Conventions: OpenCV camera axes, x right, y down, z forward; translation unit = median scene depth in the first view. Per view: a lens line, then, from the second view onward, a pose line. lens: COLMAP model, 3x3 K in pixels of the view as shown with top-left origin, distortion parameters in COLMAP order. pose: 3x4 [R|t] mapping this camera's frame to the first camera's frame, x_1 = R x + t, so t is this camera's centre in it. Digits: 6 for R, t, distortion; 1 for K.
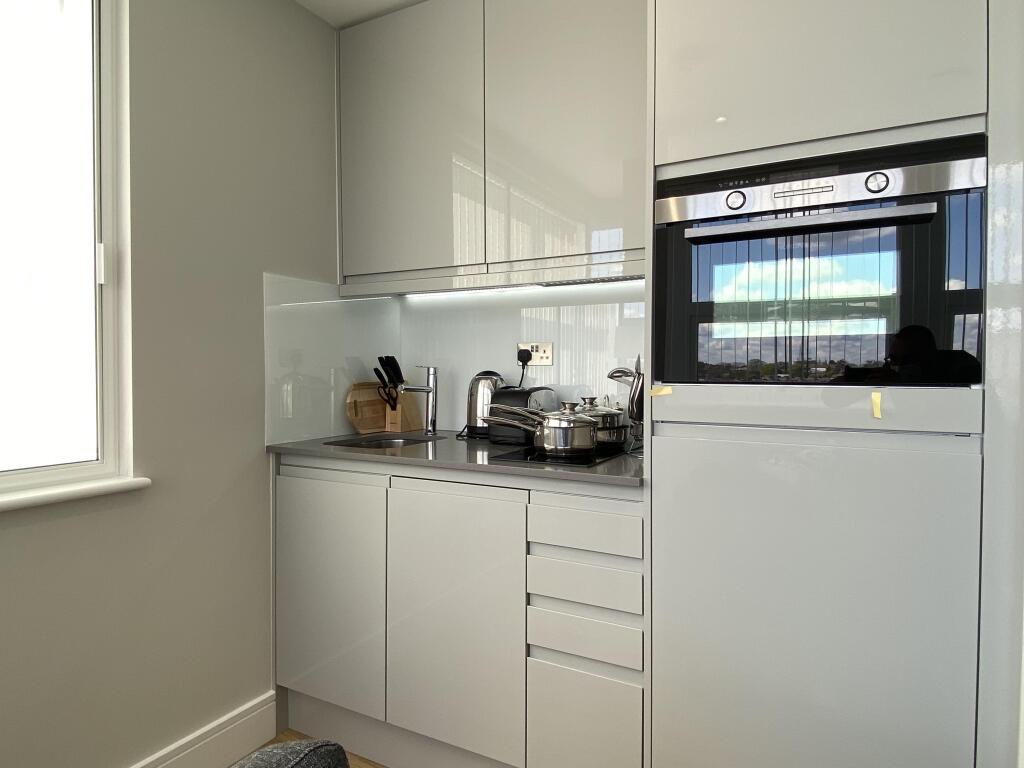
lens RADIAL K [[605.5, 0, 515.8], [0, 605.5, 381.5], [0, 0, 1]] dist [0.016326, -0.001684]
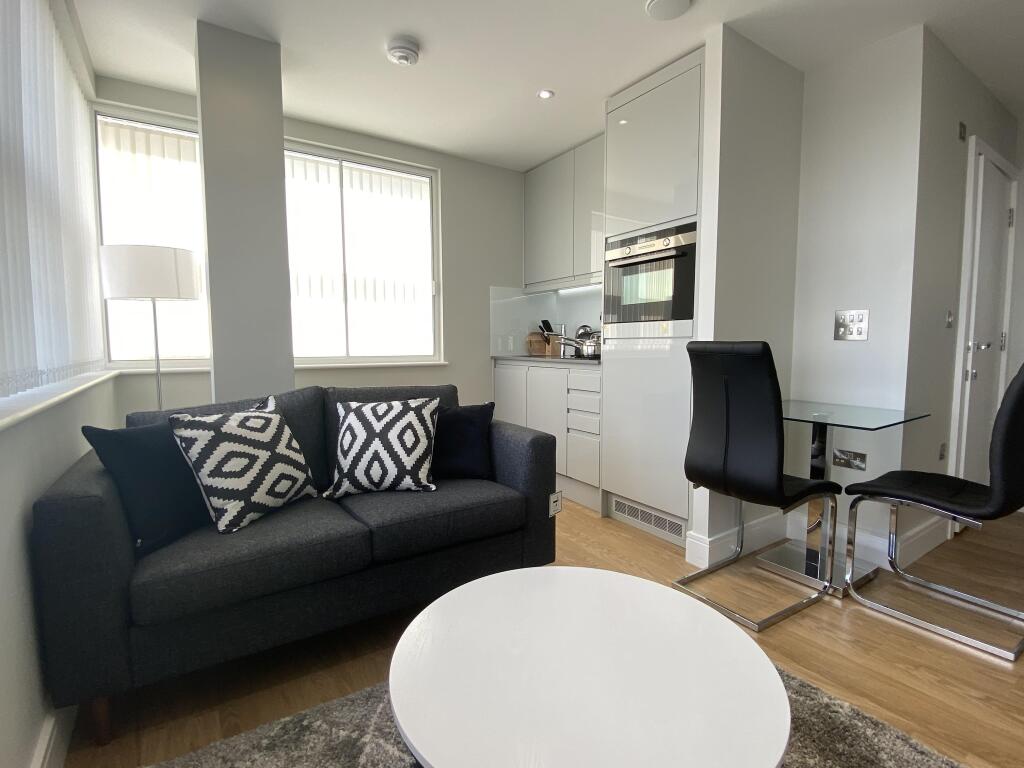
lens RADIAL K [[497.7, 0, 516.2], [0, 497.7, 385.0], [0, 0, 1]] dist [0.001118, -0.000114]
pose [[0.880278, 0.034607, -0.473194, 0.650027], [-0.005752, 0.998041, 0.062291, 0.095881], [0.474423, -0.052112, 0.878753, -0.748857]]
